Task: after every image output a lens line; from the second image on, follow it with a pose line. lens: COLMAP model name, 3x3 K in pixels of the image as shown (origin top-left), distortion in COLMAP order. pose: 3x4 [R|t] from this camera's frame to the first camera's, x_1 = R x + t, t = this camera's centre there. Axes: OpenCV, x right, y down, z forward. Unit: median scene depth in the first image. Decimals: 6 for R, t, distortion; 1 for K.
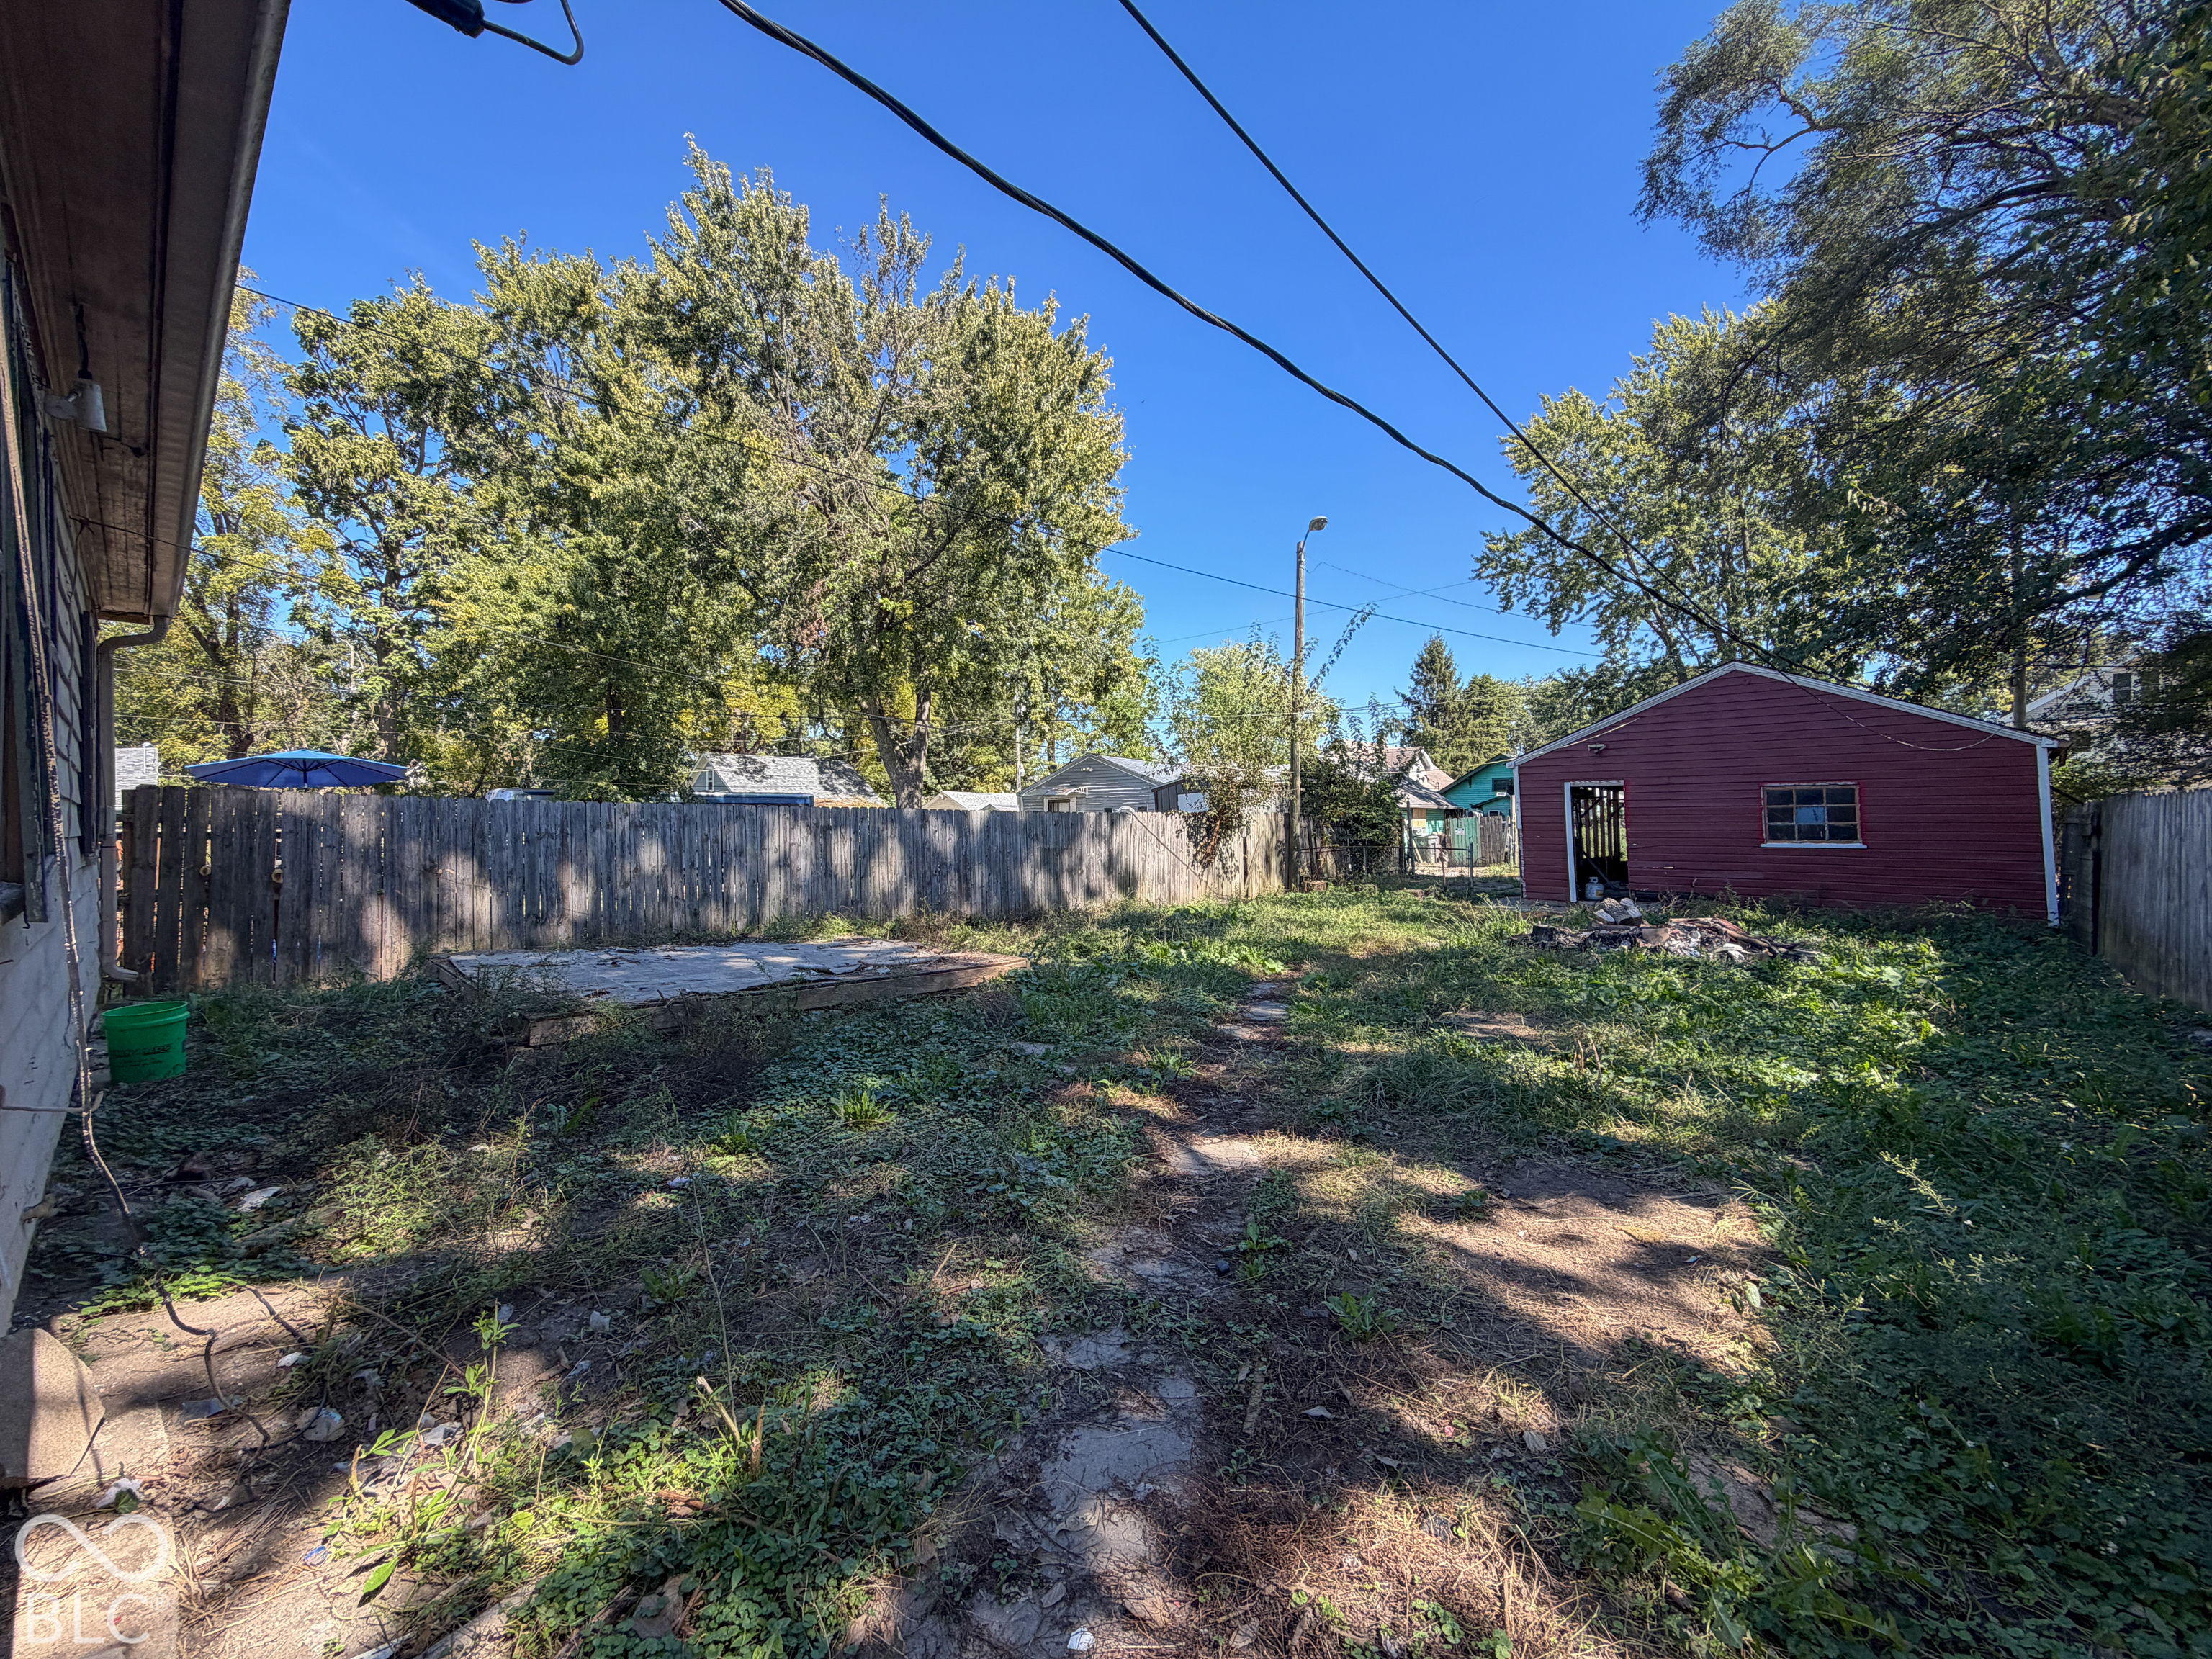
lens RADIAL K [[859.4, 0, 1119.2], [0, 859.4, 821.3], [0, 0, 1]] dist [0.000673, 0.000075]
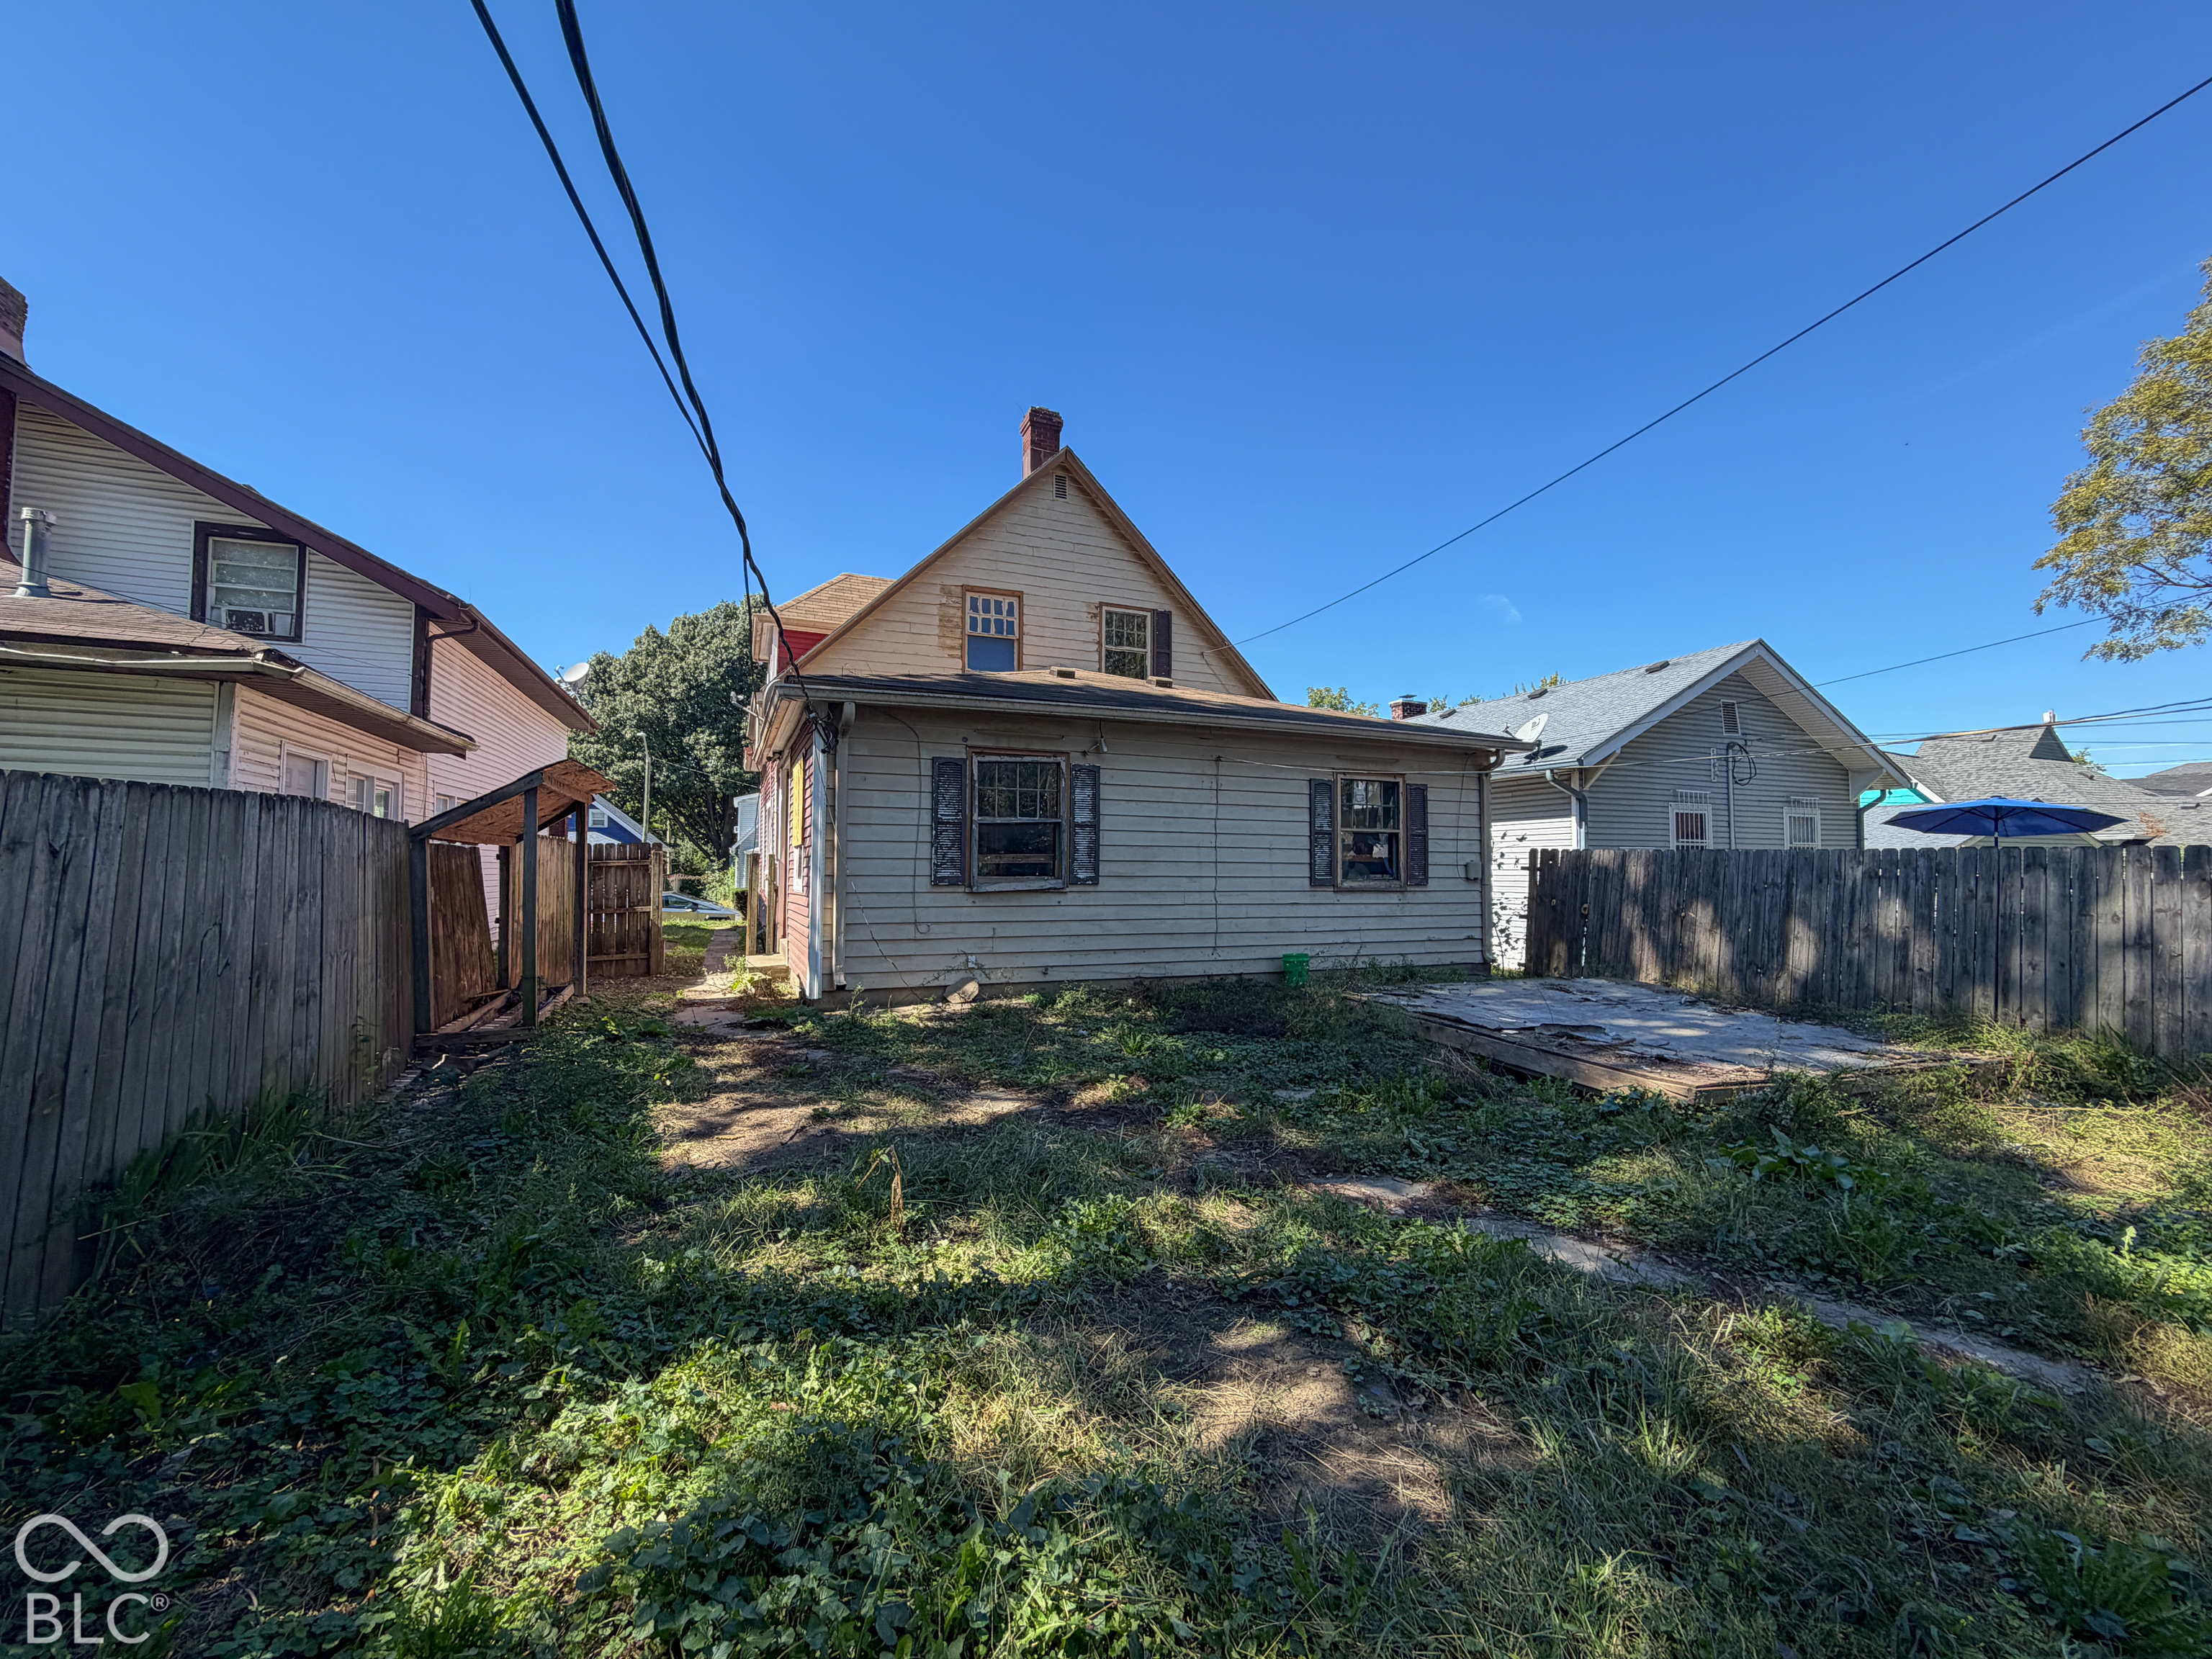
lens RADIAL K [[859.4, 0, 1119.2], [0, 859.4, 821.3], [0, 0, 1]] dist [0.000673, 0.000075]
pose [[-0.430159, -0.053153, -0.901187, 0.623828], [-0.001198, 0.998298, -0.058309, -0.000215], [0.902752, -0.024002, -0.429490, 0.837195]]
